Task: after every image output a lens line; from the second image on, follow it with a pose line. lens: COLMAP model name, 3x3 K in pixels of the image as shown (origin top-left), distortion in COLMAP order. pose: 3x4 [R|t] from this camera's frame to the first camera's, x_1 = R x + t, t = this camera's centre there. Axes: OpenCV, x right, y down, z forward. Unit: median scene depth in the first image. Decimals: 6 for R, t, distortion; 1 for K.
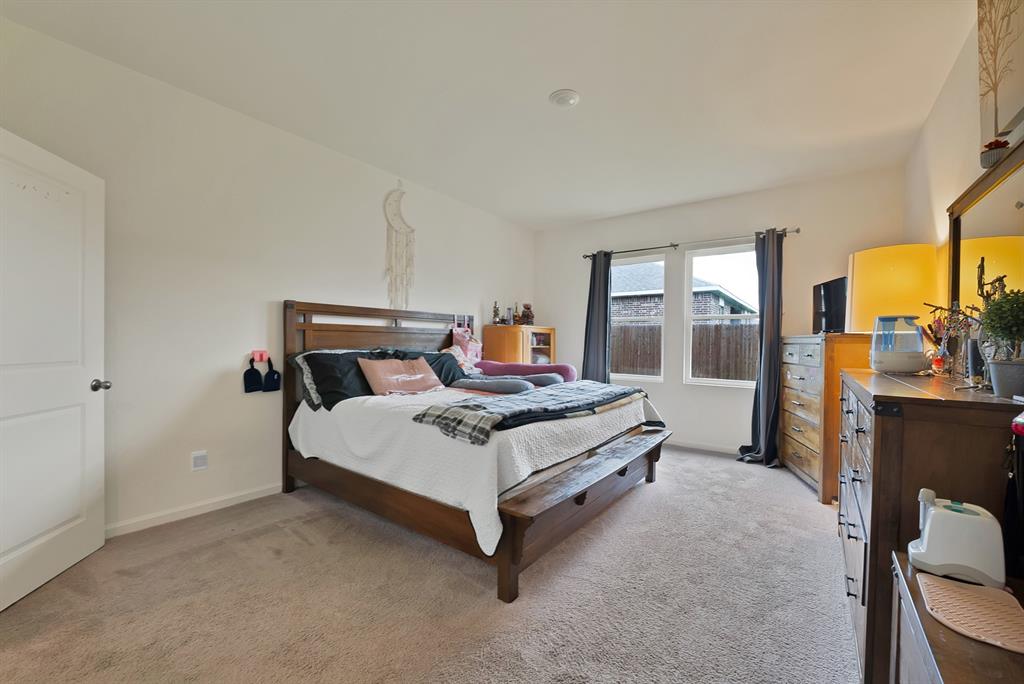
lens RADIAL K [[385.0, 0, 518.0], [0, 385.0, 345.0], [0, 0, 1]] dist [-0.002596, -0.000460]
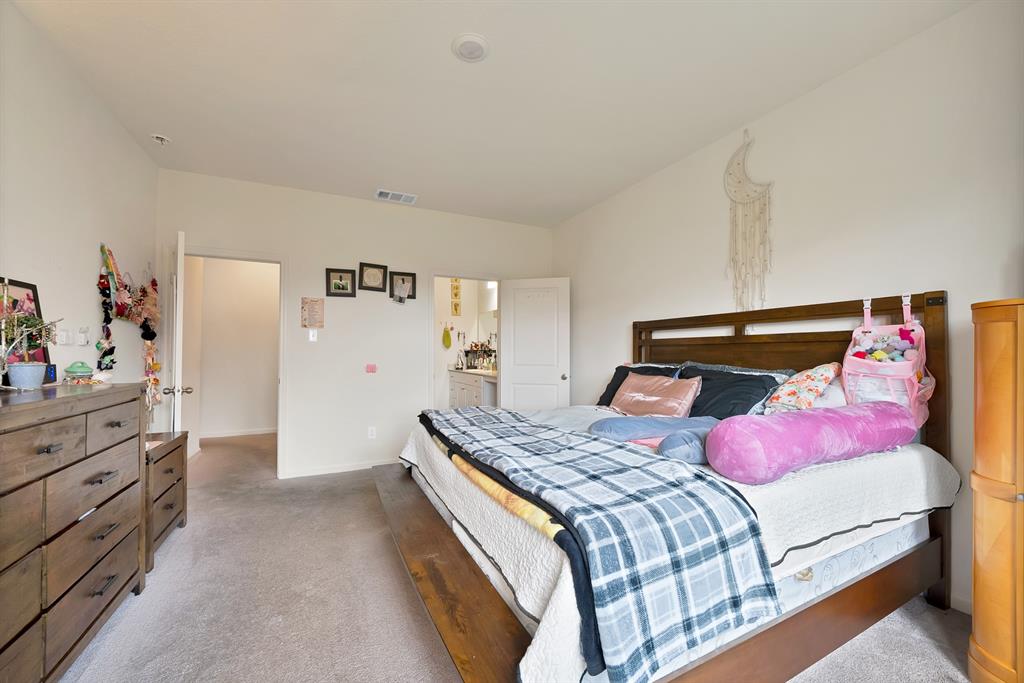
lens RADIAL K [[385.0, 0, 515.9], [0, 385.0, 348.9], [0, 0, 1]] dist [-0.002596, -0.000460]
pose [[-0.414055, -0.020618, -0.910019, 0.522125], [-0.010918, 0.999784, -0.017684, -0.004508], [0.910187, 0.002613, -0.414190, 0.934647]]
